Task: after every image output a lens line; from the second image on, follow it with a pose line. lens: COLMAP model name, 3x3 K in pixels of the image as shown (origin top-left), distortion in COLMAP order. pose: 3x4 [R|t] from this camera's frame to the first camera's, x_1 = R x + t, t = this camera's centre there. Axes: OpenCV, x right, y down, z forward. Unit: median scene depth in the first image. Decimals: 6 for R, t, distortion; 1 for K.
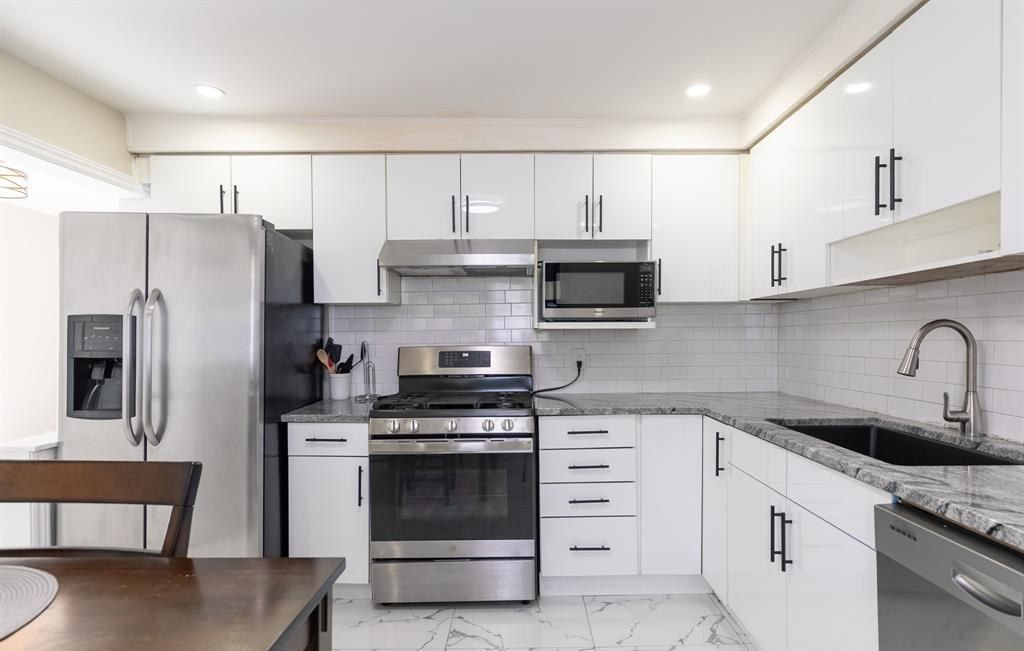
lens RADIAL K [[547.2, 0, 511.8], [0, 547.2, 348.9], [0, 0, 1]] dist [0.004677, 0.002424]
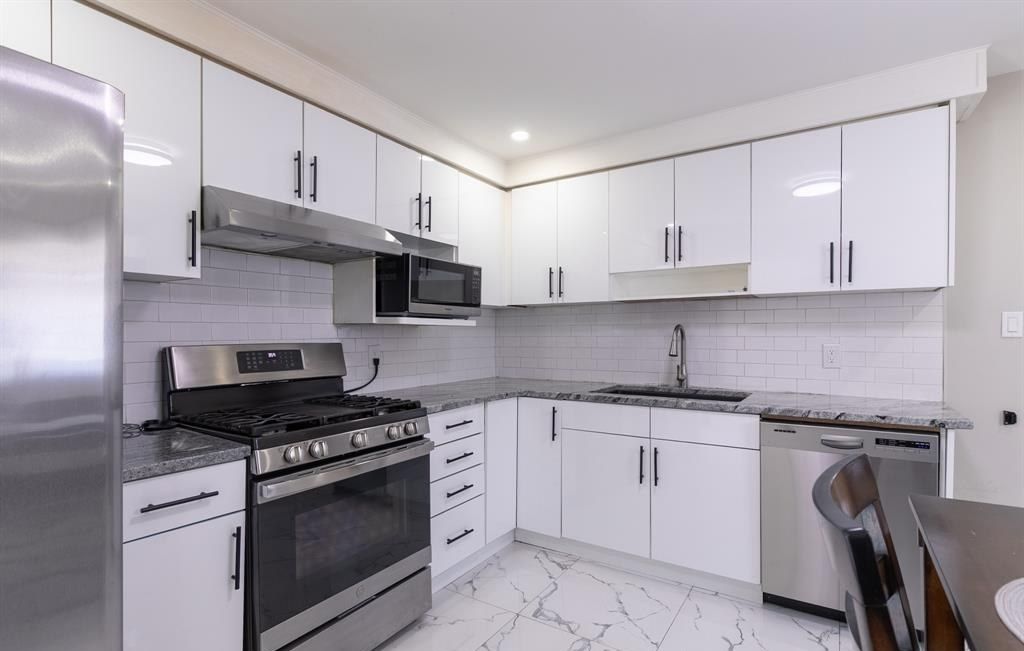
lens RADIAL K [[512.2, 0, 514.7], [0, 512.2, 339.2], [0, 0, 1]] dist [0.005551, -0.003706]
pose [[0.518879, -0.000698, 0.854847, -0.616621], [0.017077, 0.999809, -0.009549, 0.001442], [-0.854677, 0.019553, 0.518792, 0.386364]]
